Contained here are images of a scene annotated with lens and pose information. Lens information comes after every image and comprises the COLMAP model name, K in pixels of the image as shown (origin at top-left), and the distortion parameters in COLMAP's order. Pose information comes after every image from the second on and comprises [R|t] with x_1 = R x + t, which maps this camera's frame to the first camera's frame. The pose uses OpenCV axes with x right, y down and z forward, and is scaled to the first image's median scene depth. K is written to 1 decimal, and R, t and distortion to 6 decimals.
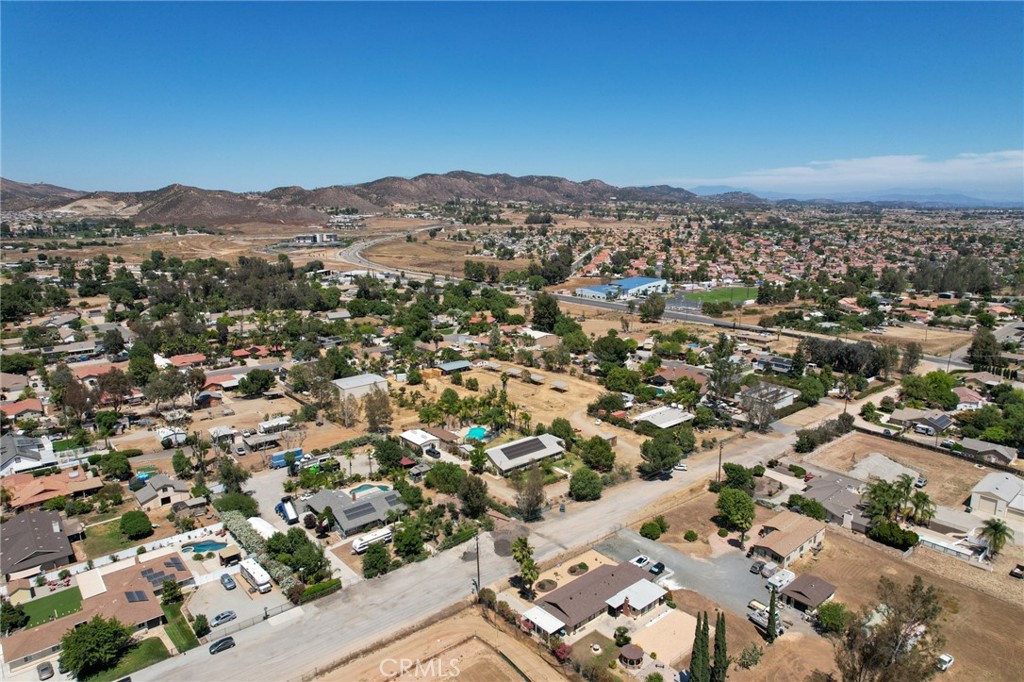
lens RADIAL K [[650.7, 0, 517.0], [0, 650.7, 343.2], [0, 0, 1]] dist [-0.076371, 0.068054]
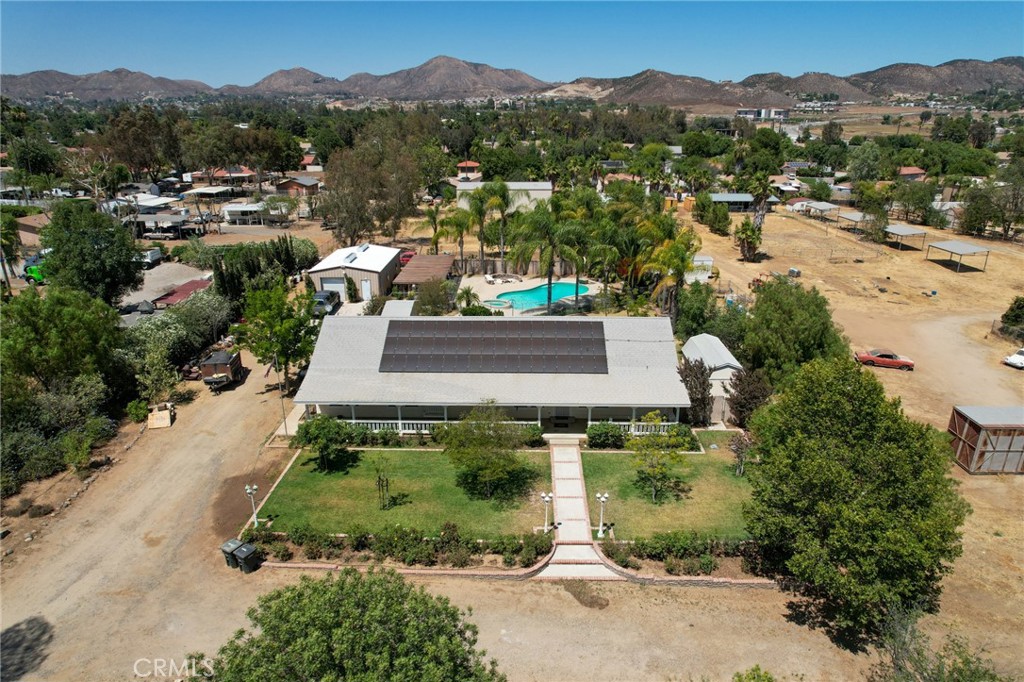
lens RADIAL K [[650.7, 0, 517.0], [0, 650.7, 343.2], [0, 0, 1]] dist [-0.076371, 0.068054]
pose [[0.754674, 0.225443, -0.616152, 0.096482], [-0.143417, 0.973085, 0.180380, 0.075921], [0.640233, -0.047762, 0.766694, 0.527352]]
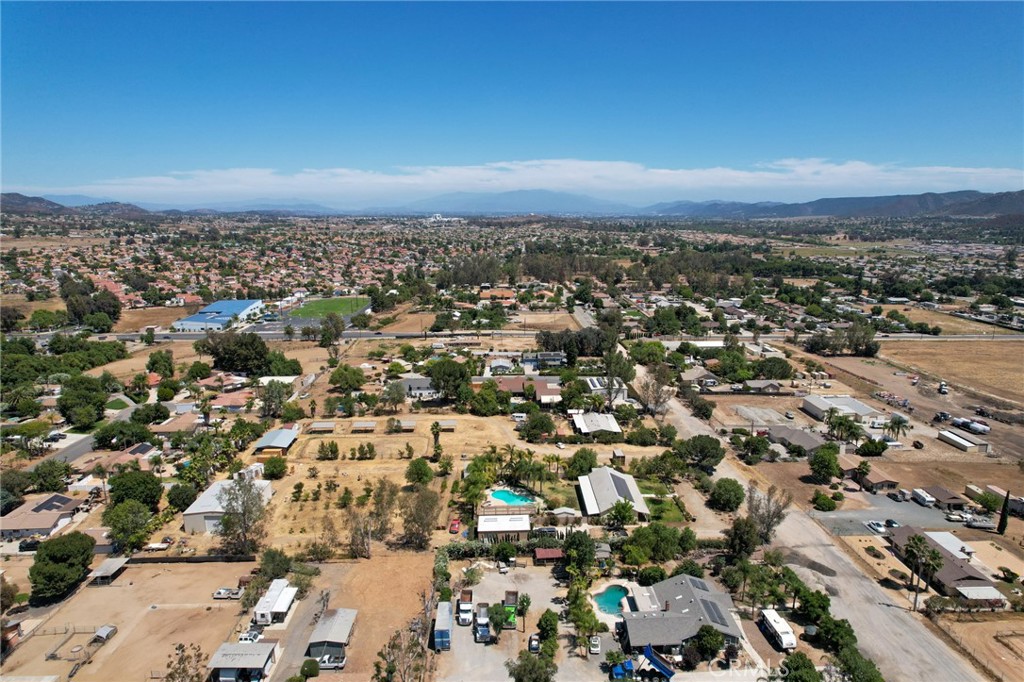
lens RADIAL K [[650.7, 0, 517.0], [0, 650.7, 343.2], [0, 0, 1]] dist [-0.076371, 0.068054]
pose [[0.623648, -0.153604, 0.766465, -0.463508], [0.165385, 0.984235, 0.062677, -0.070594], [-0.764010, 0.087674, 0.639220, 0.334848]]
